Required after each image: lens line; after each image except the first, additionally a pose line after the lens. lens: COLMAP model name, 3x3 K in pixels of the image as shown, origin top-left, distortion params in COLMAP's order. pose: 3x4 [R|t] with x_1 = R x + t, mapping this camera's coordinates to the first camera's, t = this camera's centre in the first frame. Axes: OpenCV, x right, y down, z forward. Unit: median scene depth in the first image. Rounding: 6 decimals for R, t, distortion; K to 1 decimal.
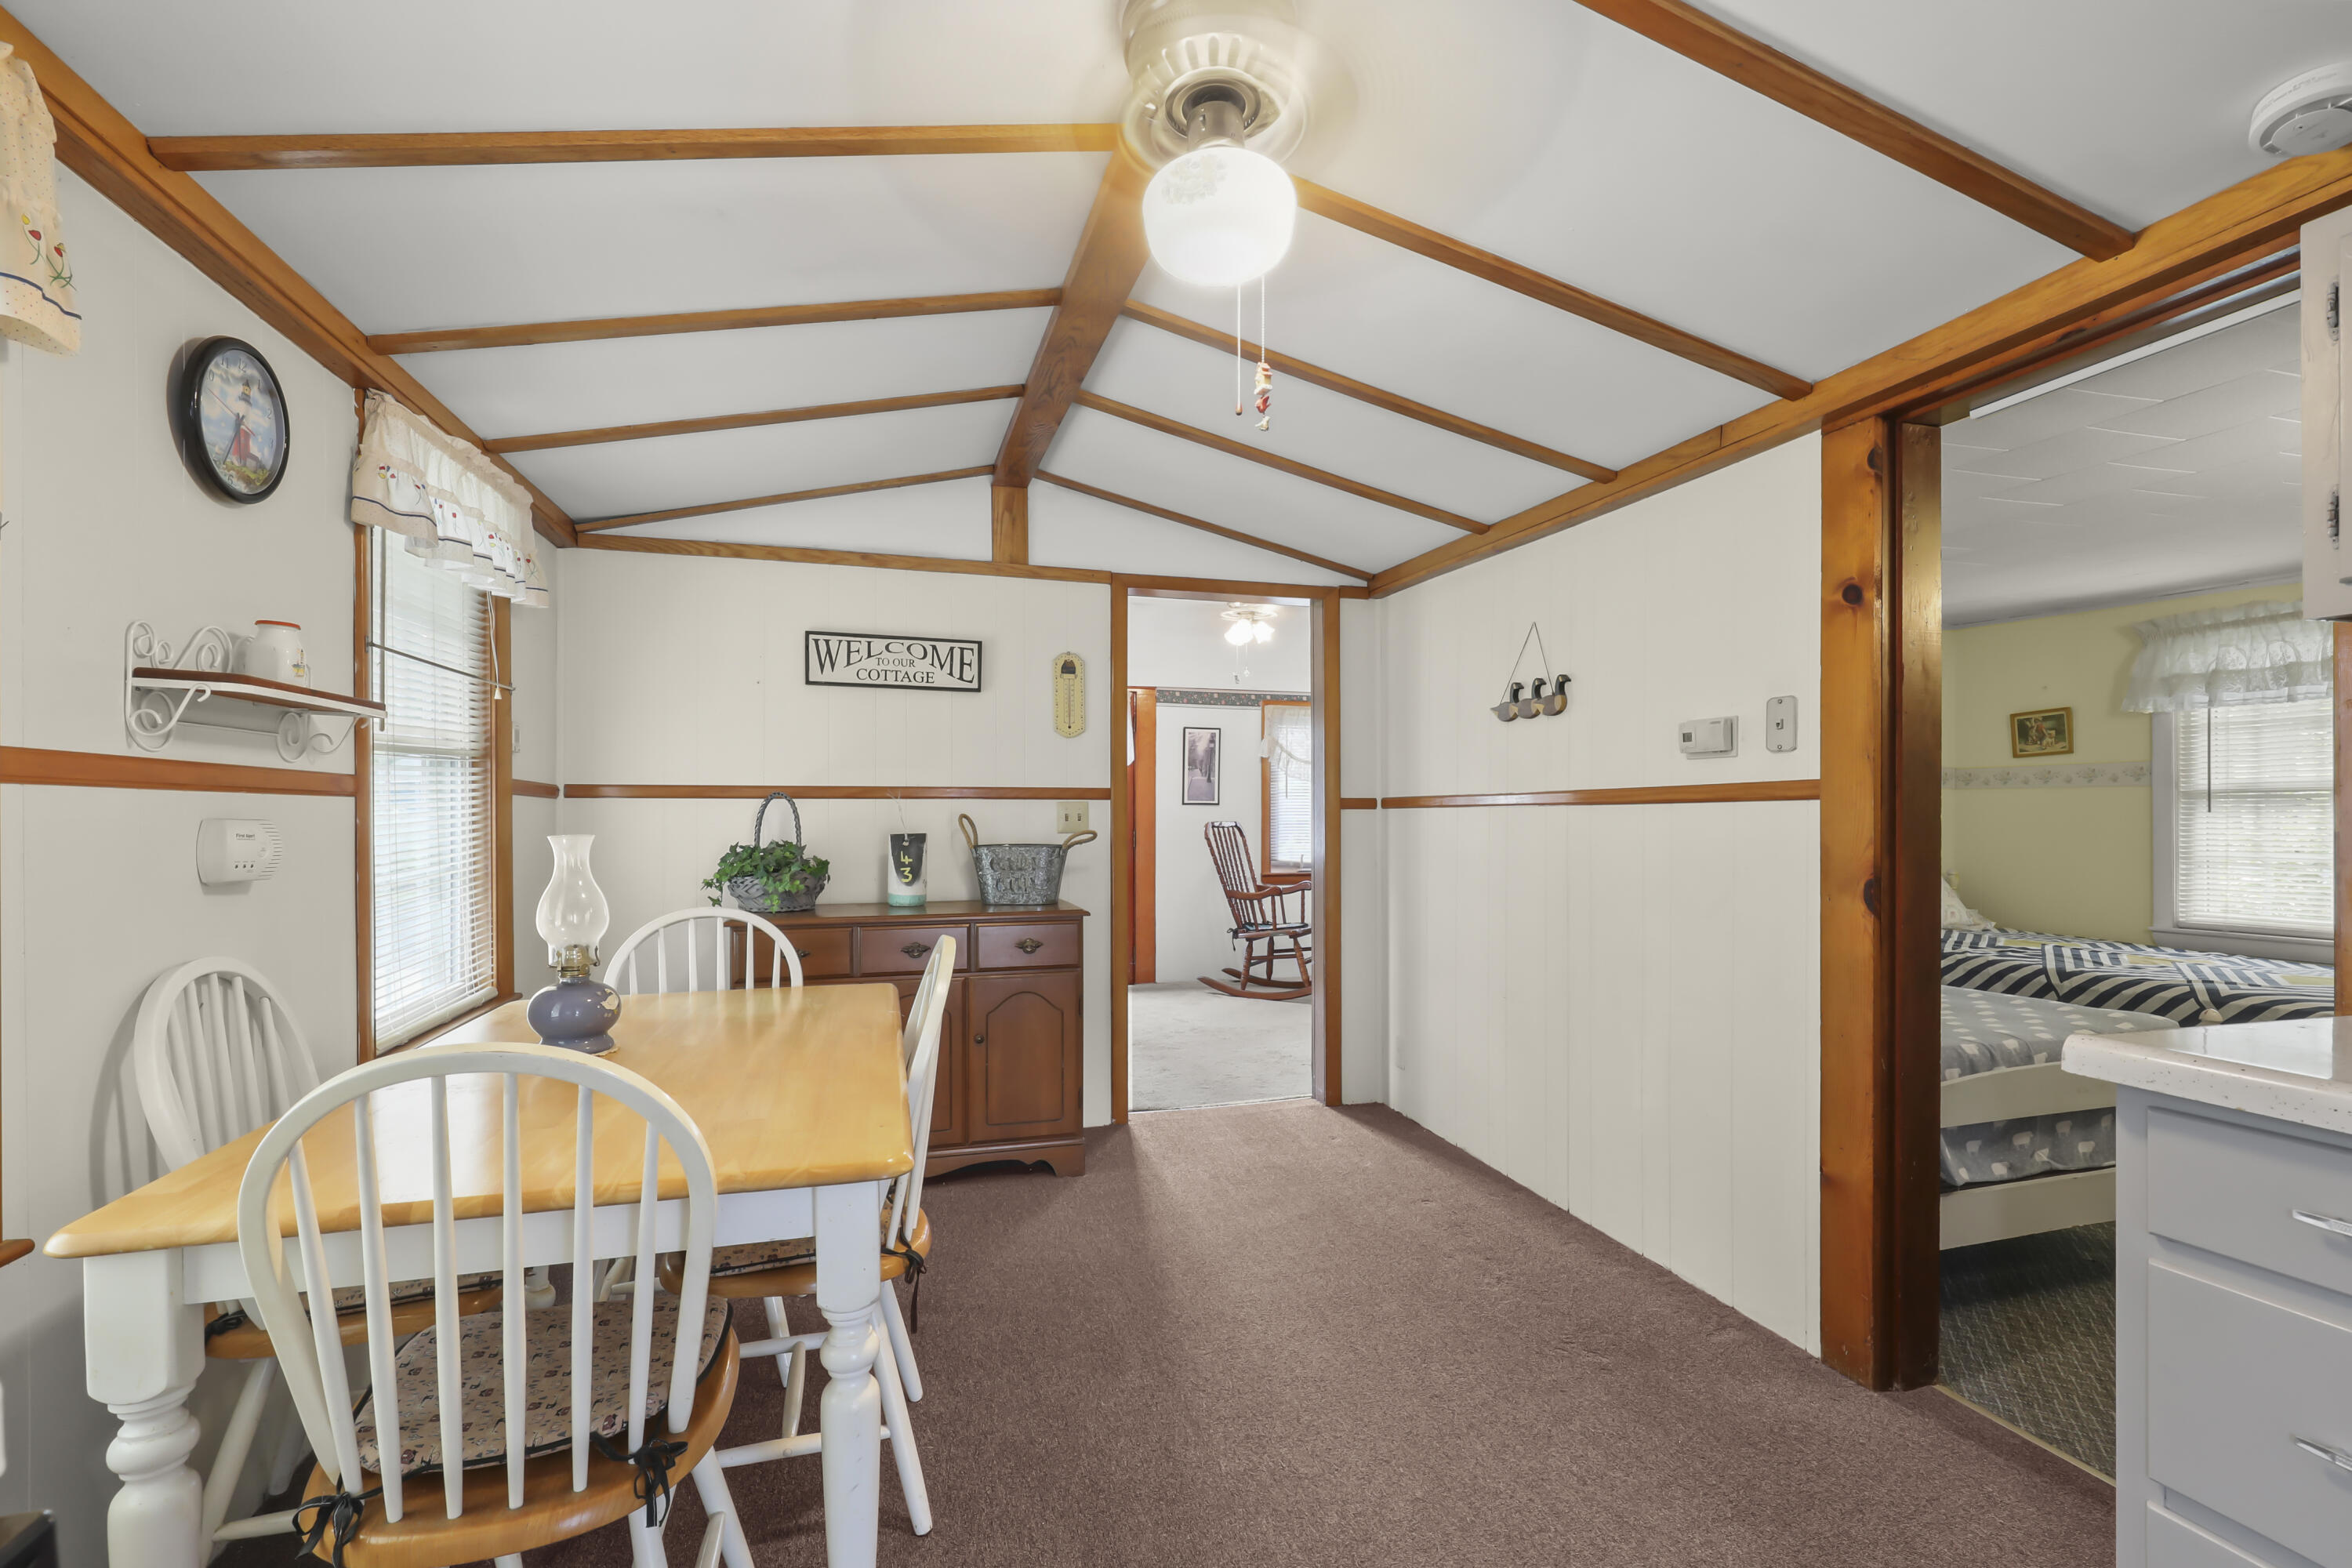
lens RADIAL K [[1069.5, 0, 1165.4], [0, 1069.5, 797.5], [0, 0, 1]] dist [-0.005100, 0.001011]
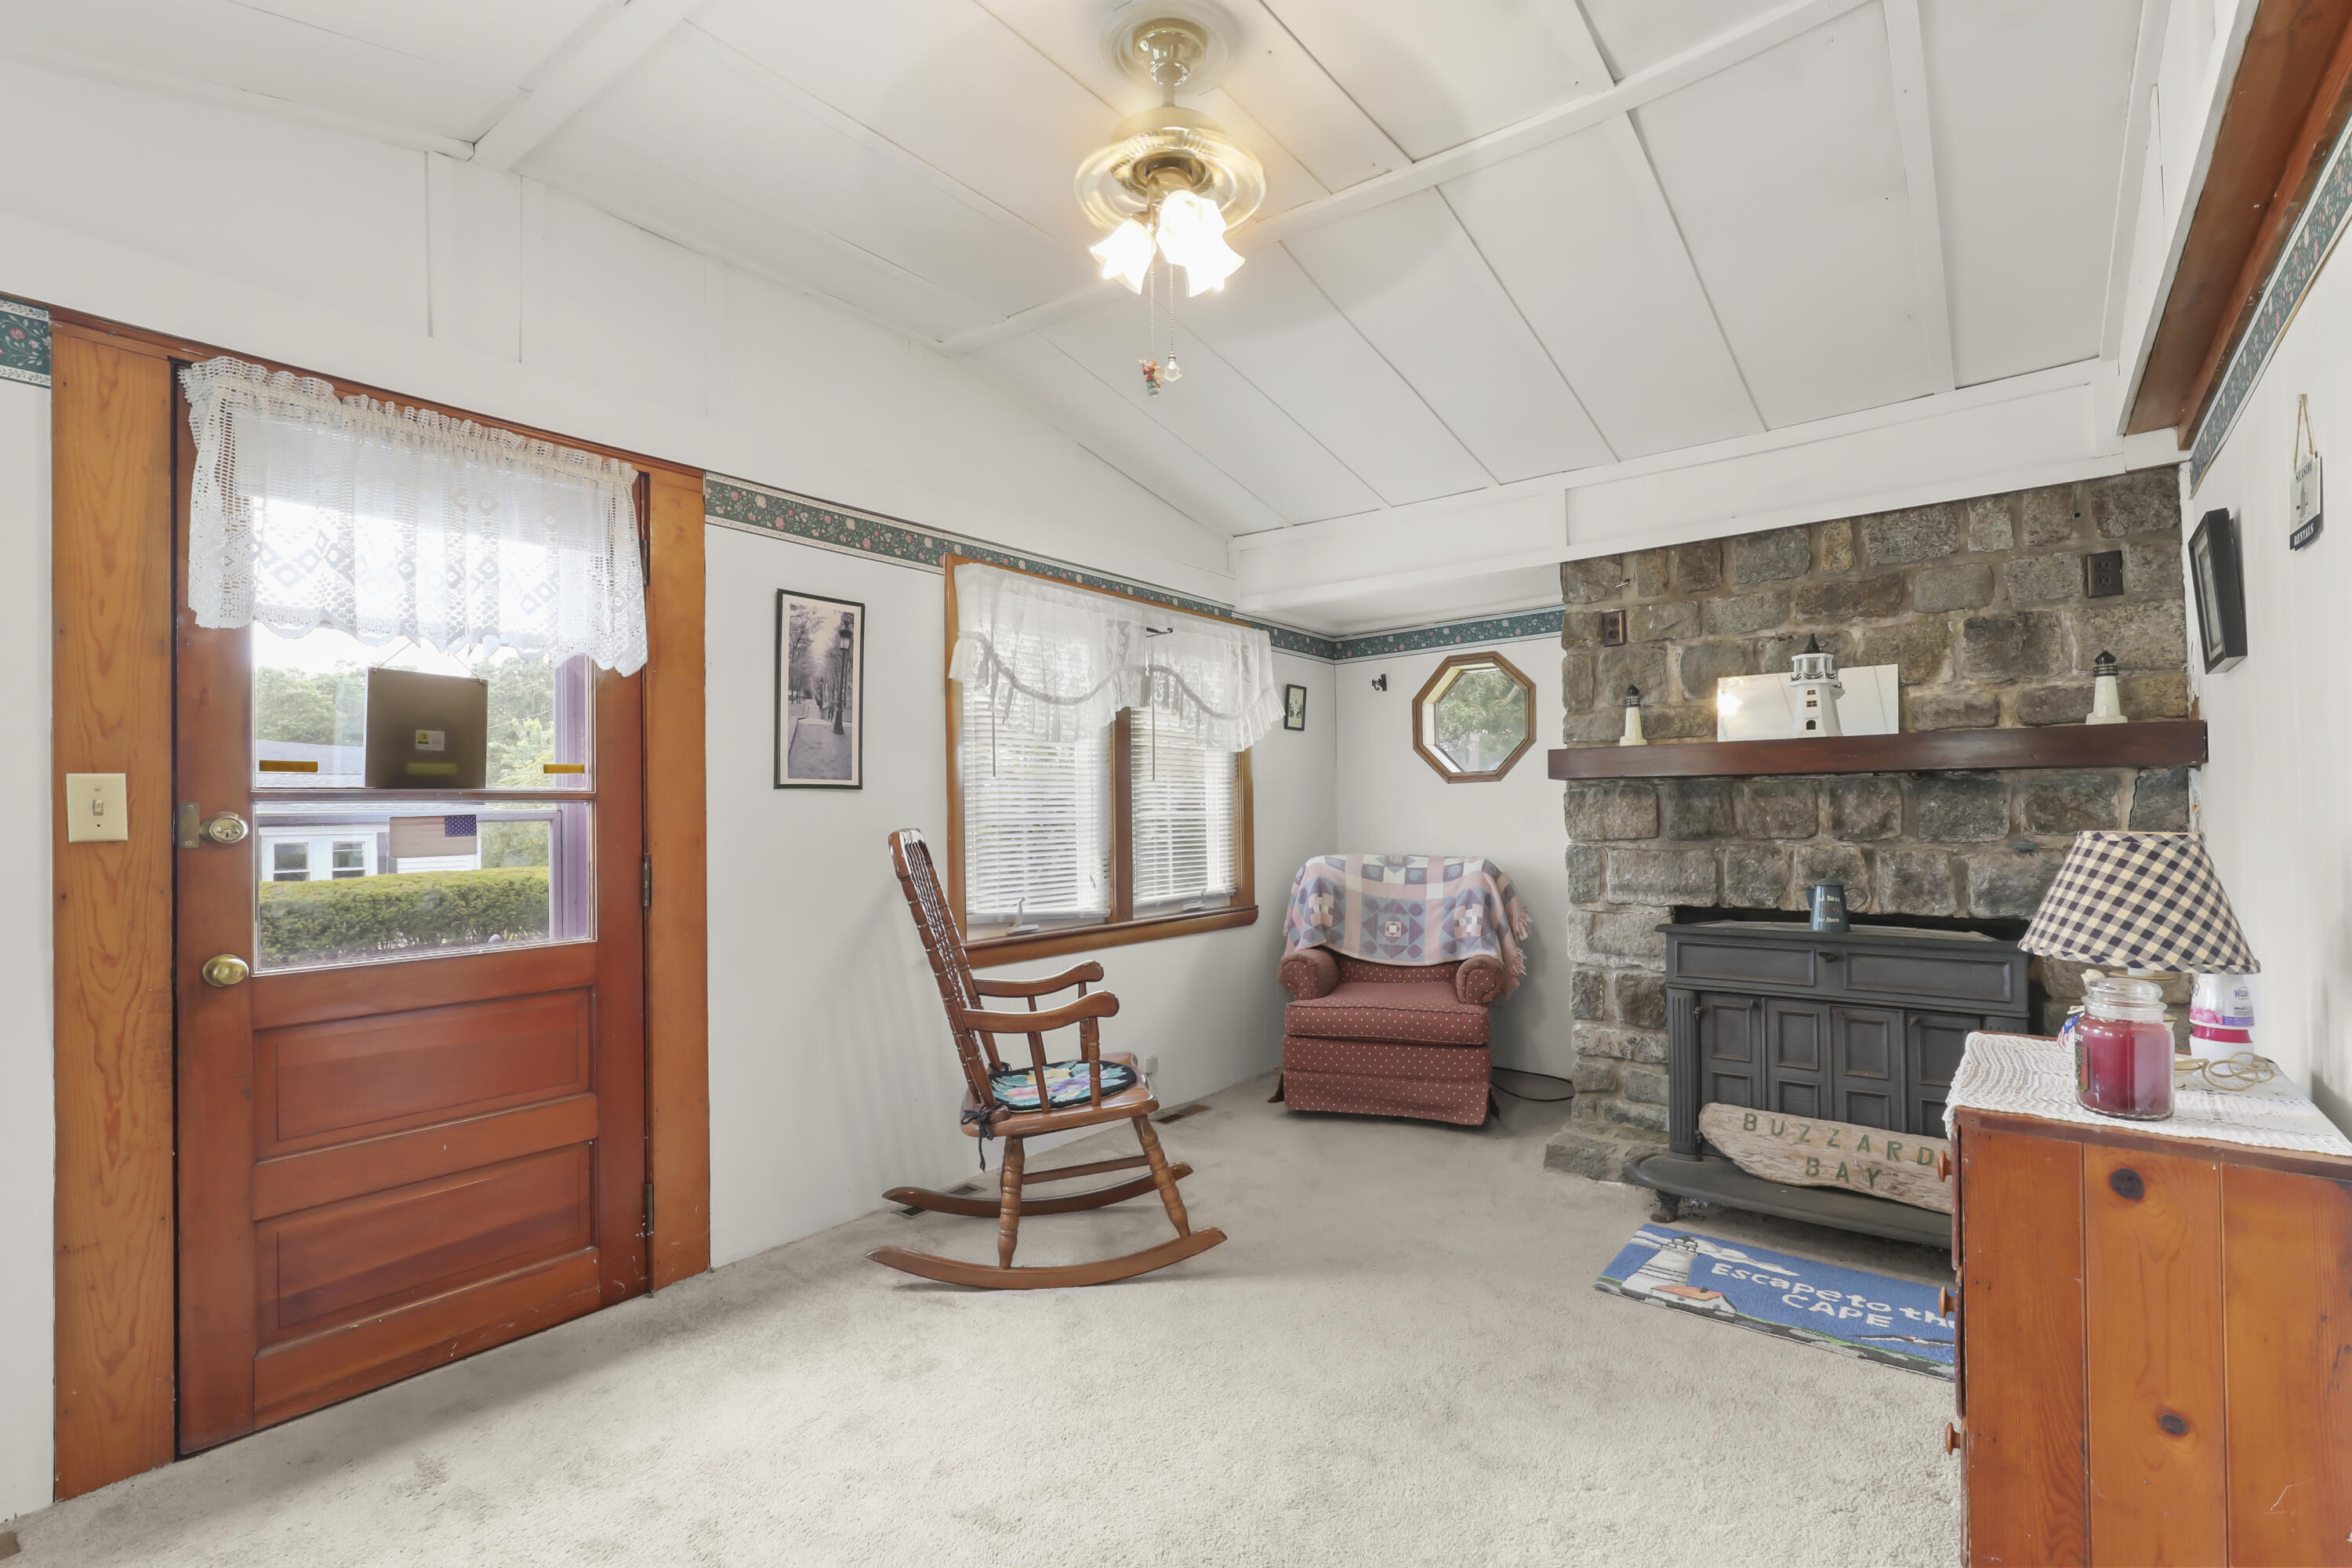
lens RADIAL K [[1069.5, 0, 1167.6], [0, 1069.5, 802.7], [0, 0, 1]] dist [-0.005100, 0.001011]
pose [[0.819592, 0.007165, 0.572903, -0.089301], [-0.006845, 0.999973, -0.002713, 0.012529], [-0.572907, -0.001699, 0.819618, 0.595412]]
